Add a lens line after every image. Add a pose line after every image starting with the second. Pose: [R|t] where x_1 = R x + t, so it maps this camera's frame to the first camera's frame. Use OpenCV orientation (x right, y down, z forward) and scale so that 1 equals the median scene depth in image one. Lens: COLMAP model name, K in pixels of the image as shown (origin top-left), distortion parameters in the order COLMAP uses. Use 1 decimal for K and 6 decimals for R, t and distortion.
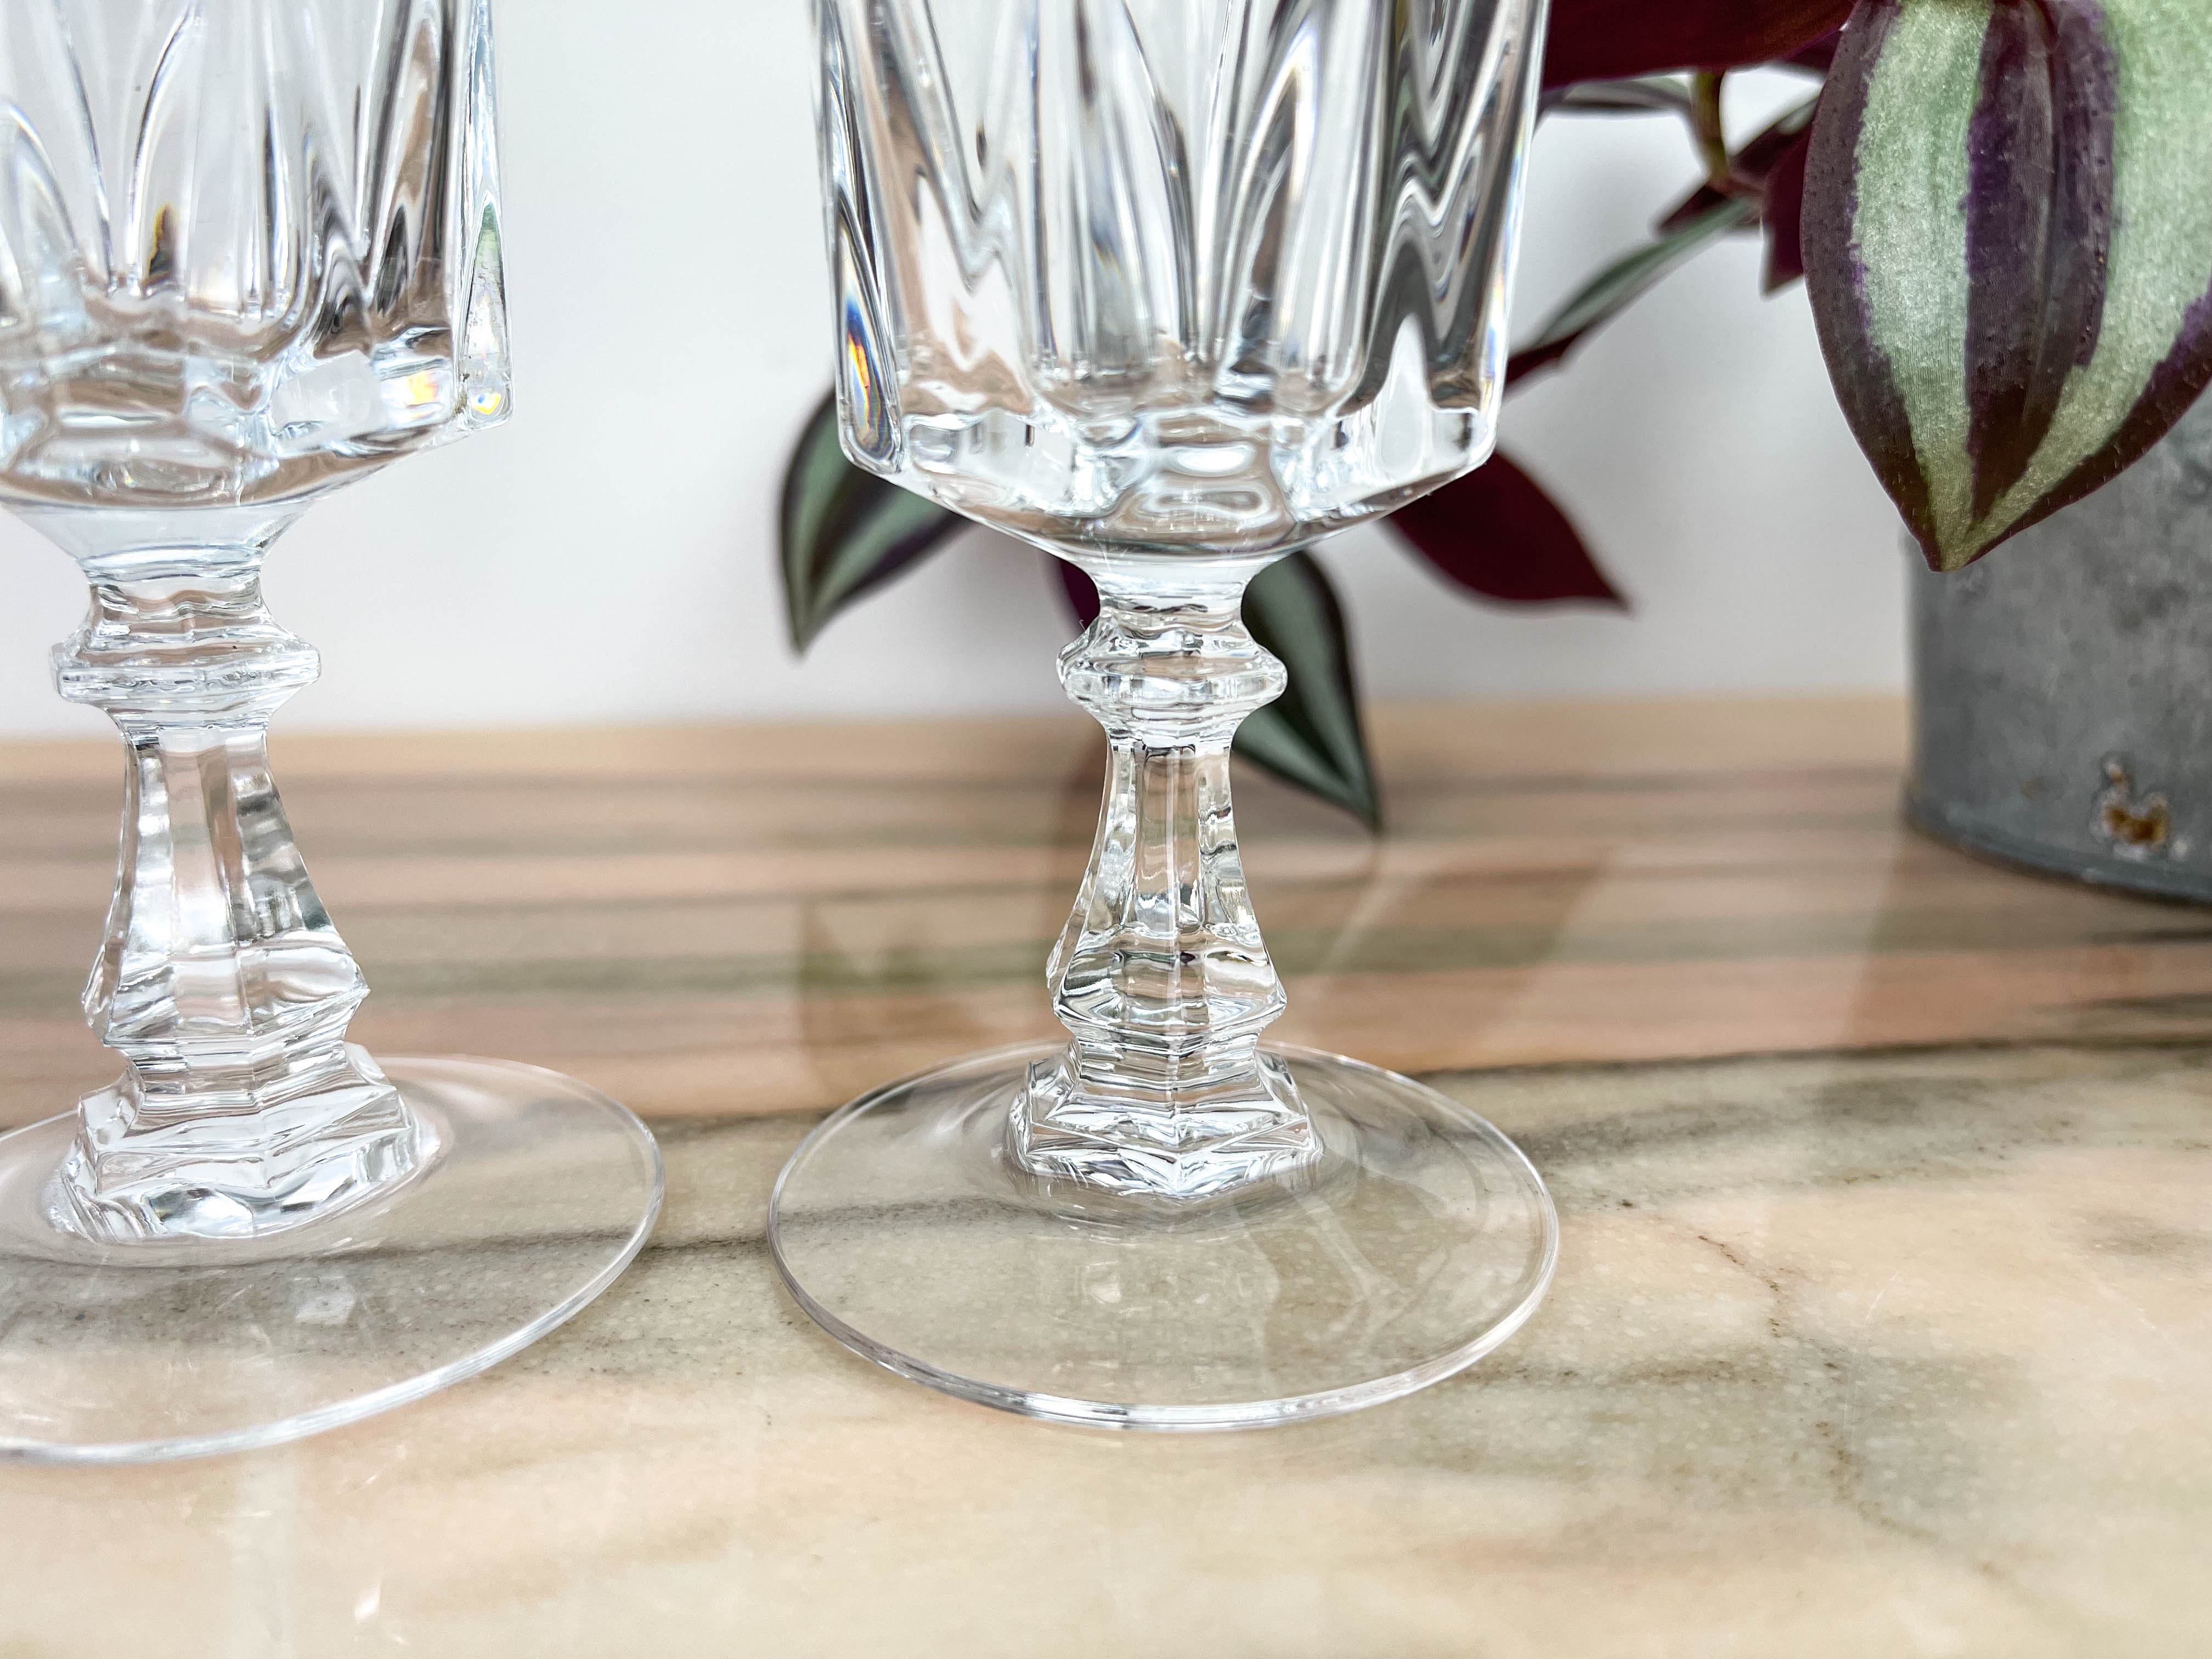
lens RADIAL K [[1735.8, 0, 1110.6], [0, 1735.8, 820.6], [0, 0, 1]] dist [0.013055, -0.019707]
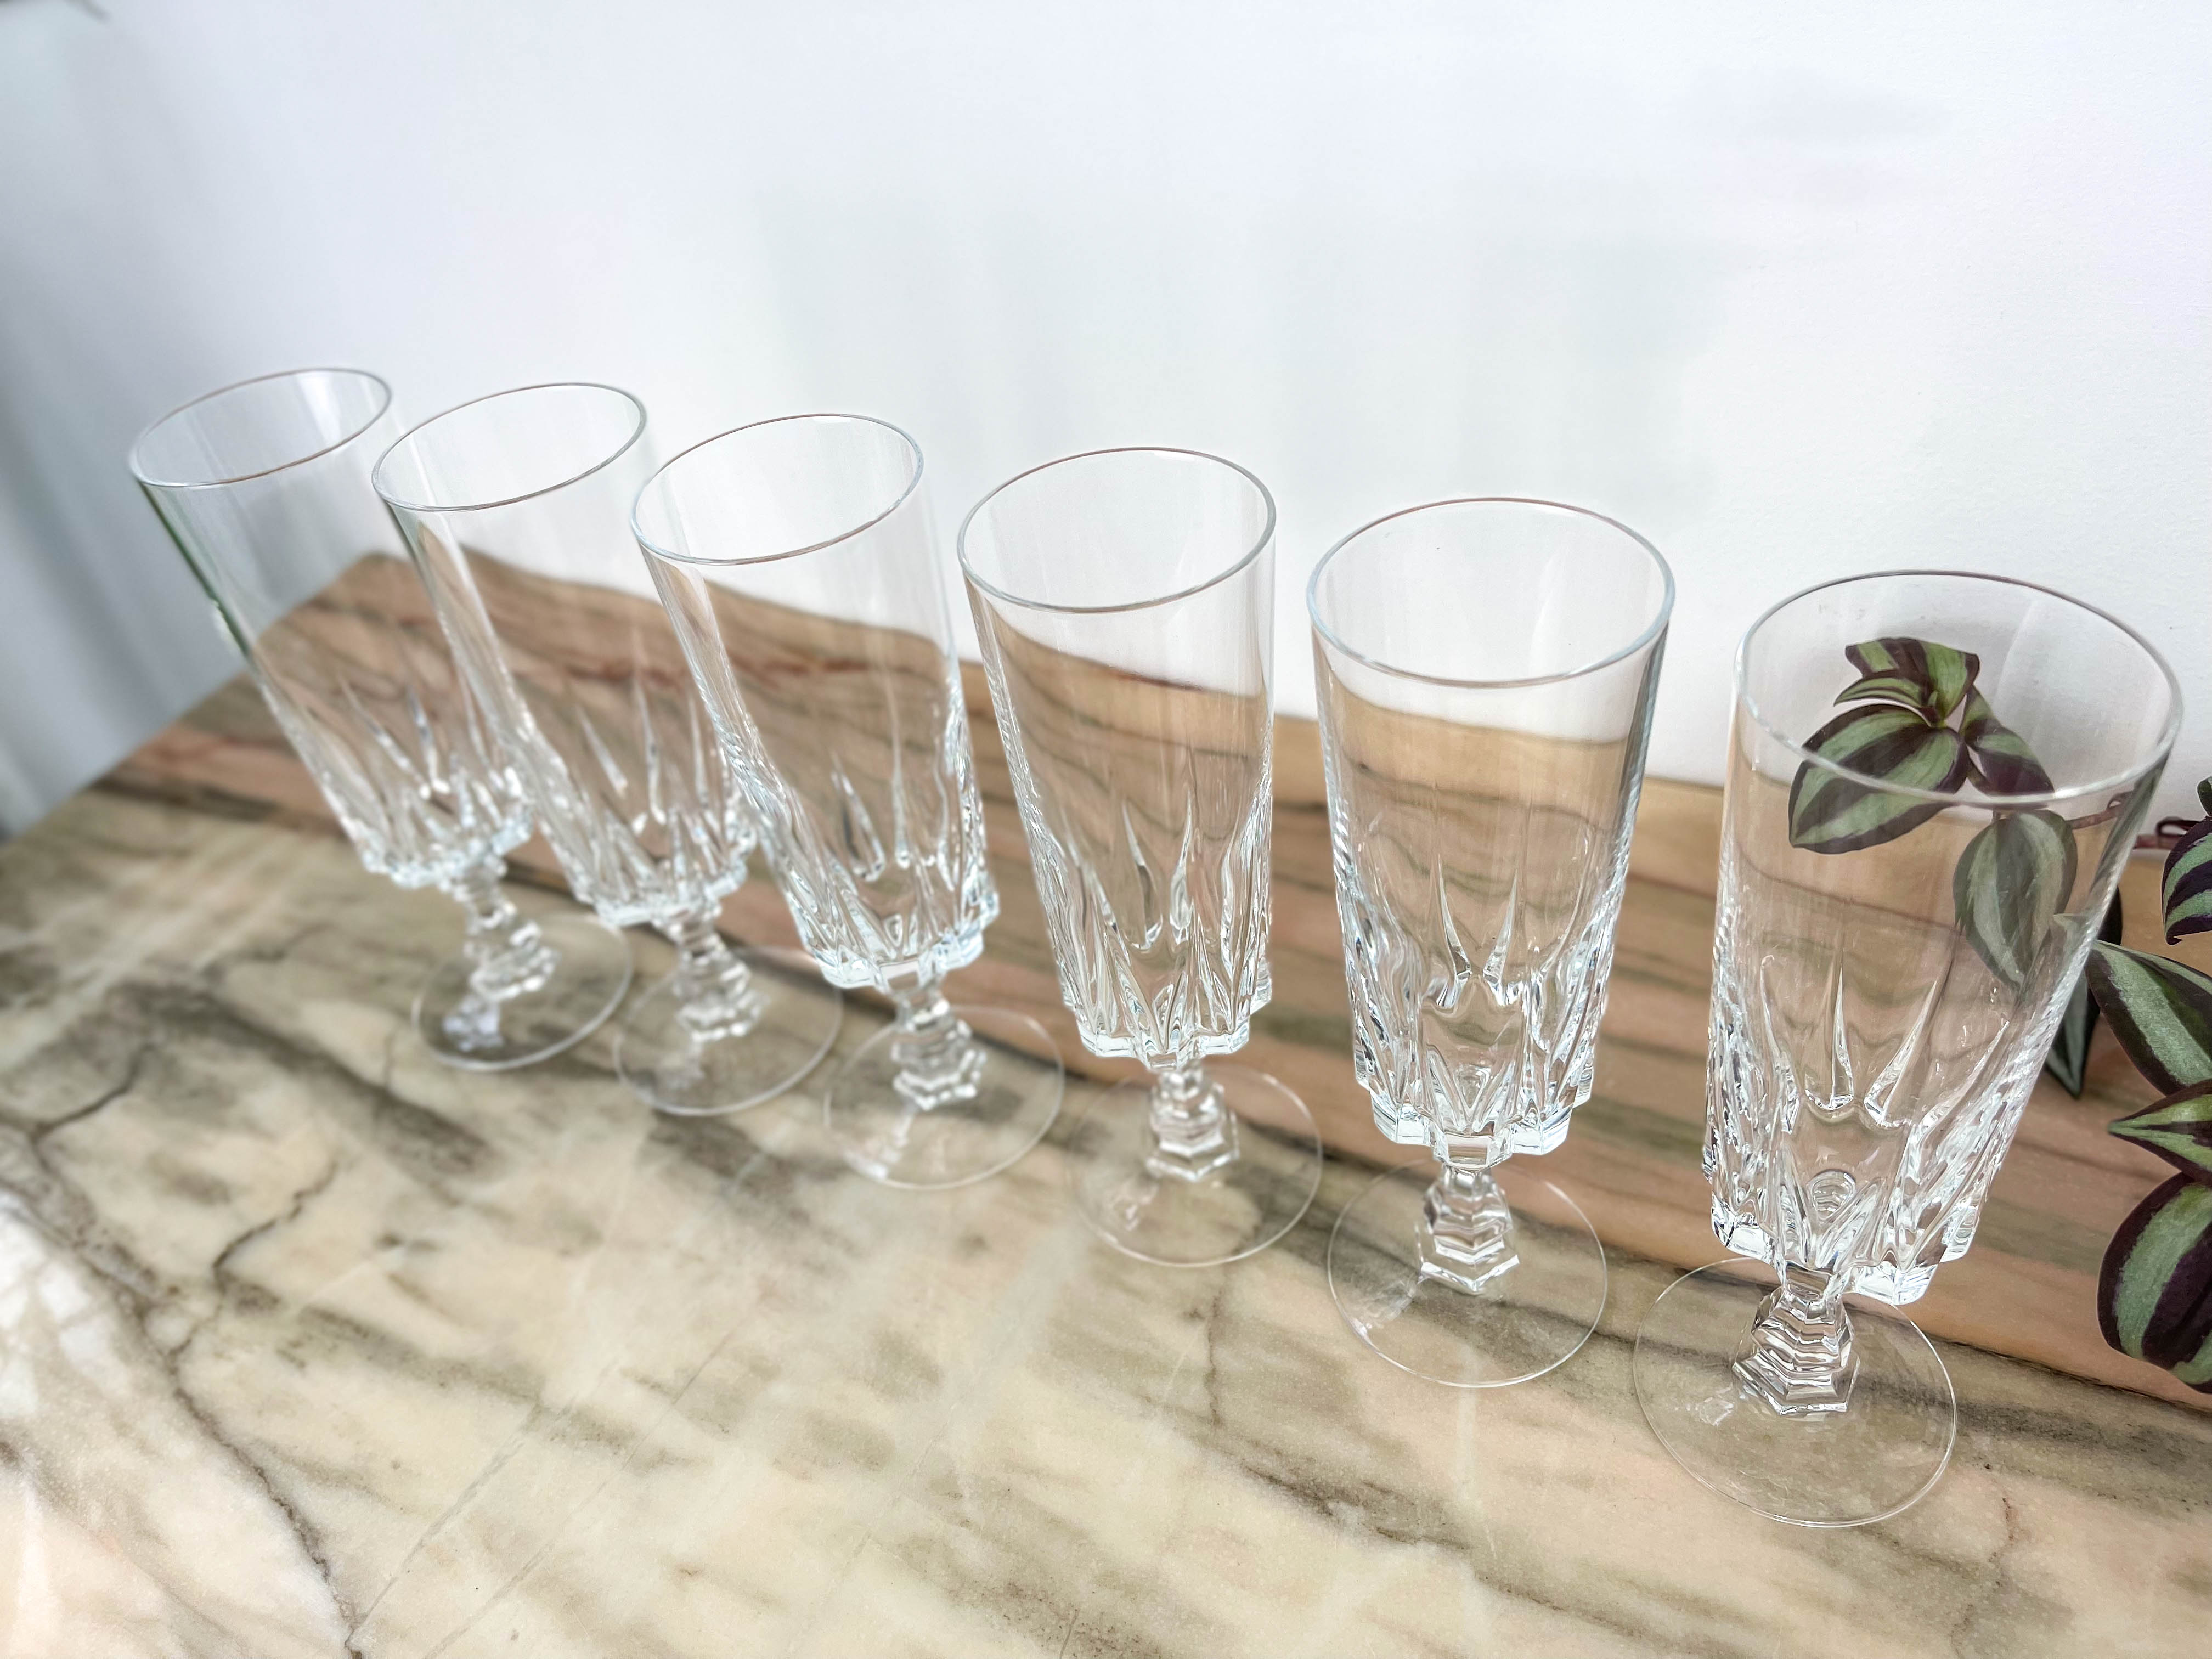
lens RADIAL K [[1735.8, 0, 1114.3], [0, 1735.8, 841.1], [0, 0, 1]] dist [0.013055, -0.019707]
pose [[0.824262, 0.267814, -0.498867, 0.316347], [-0.018581, 0.893385, 0.448908, -1.907054], [0.565904, -0.360749, 0.741359, -1.371745]]
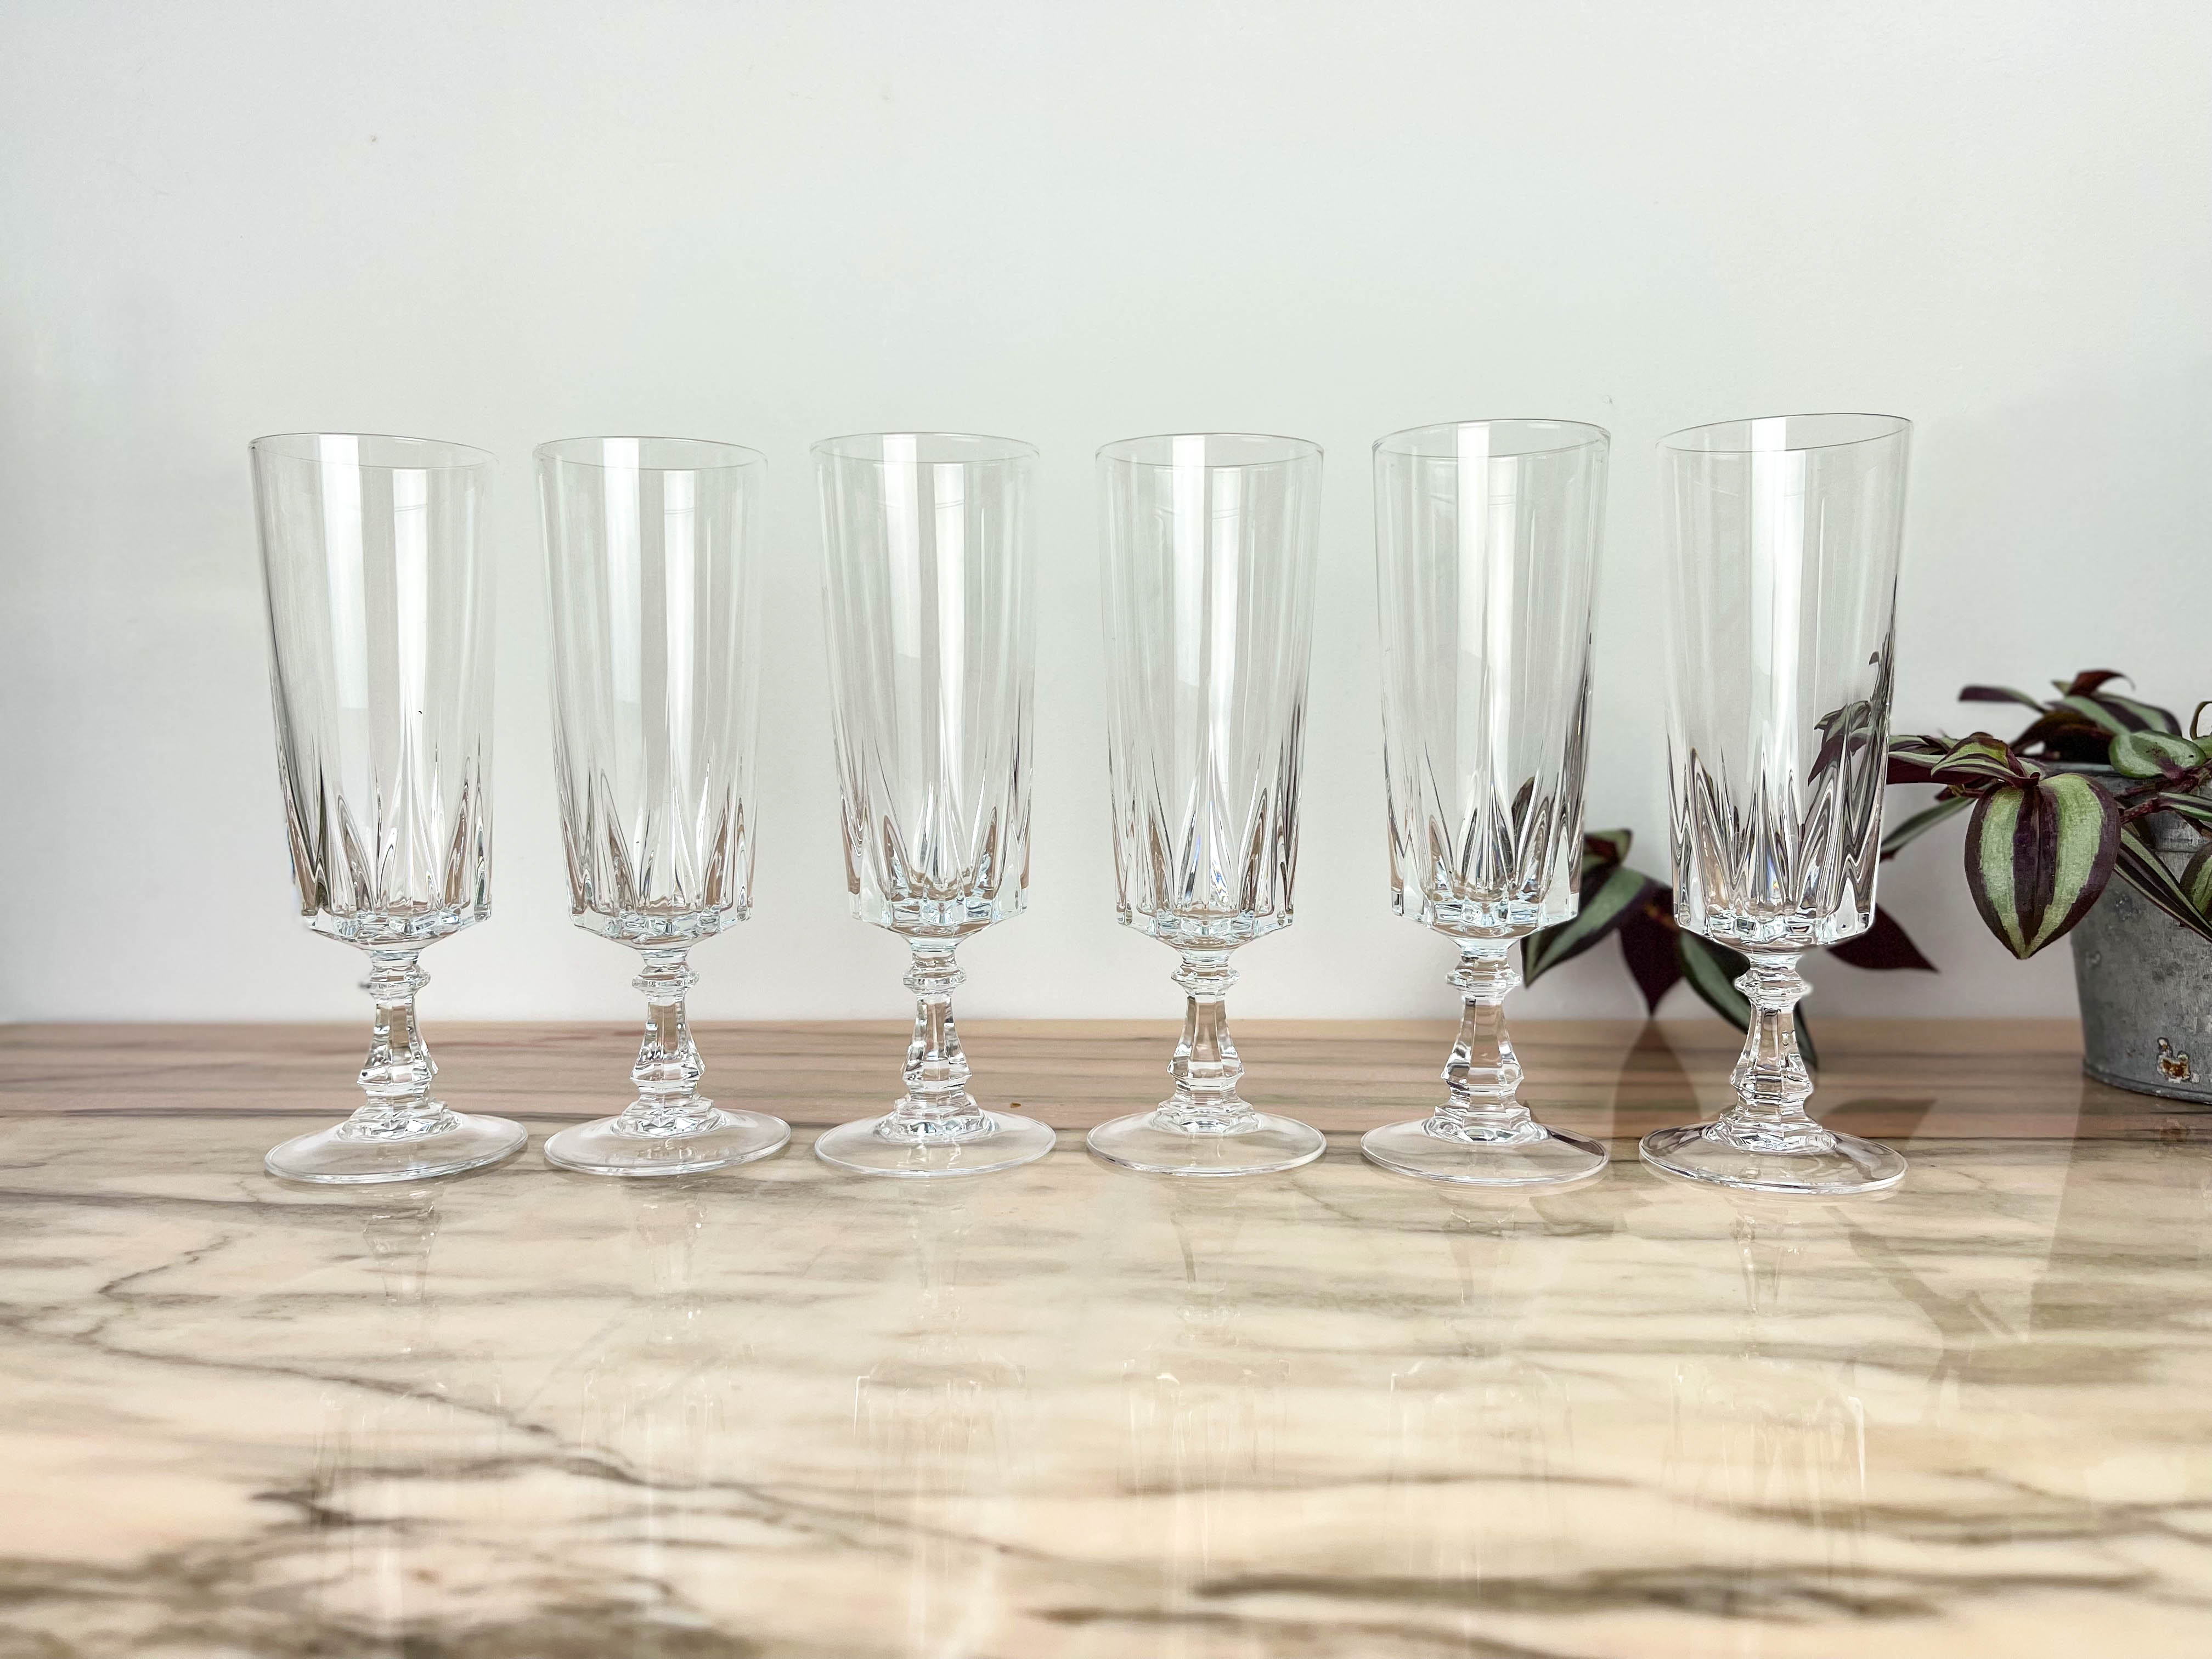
lens RADIAL K [[1712.1, 0, 1097.3], [0, 1712.1, 819.8], [0, 0, 1]] dist [0.031951, -0.051678]
pose [[0.982452, -0.002750, -0.186494, -0.675593], [-0.035298, 0.979081, -0.200388, 0.332758], [0.183144, 0.203454, 0.961803, -2.673420]]
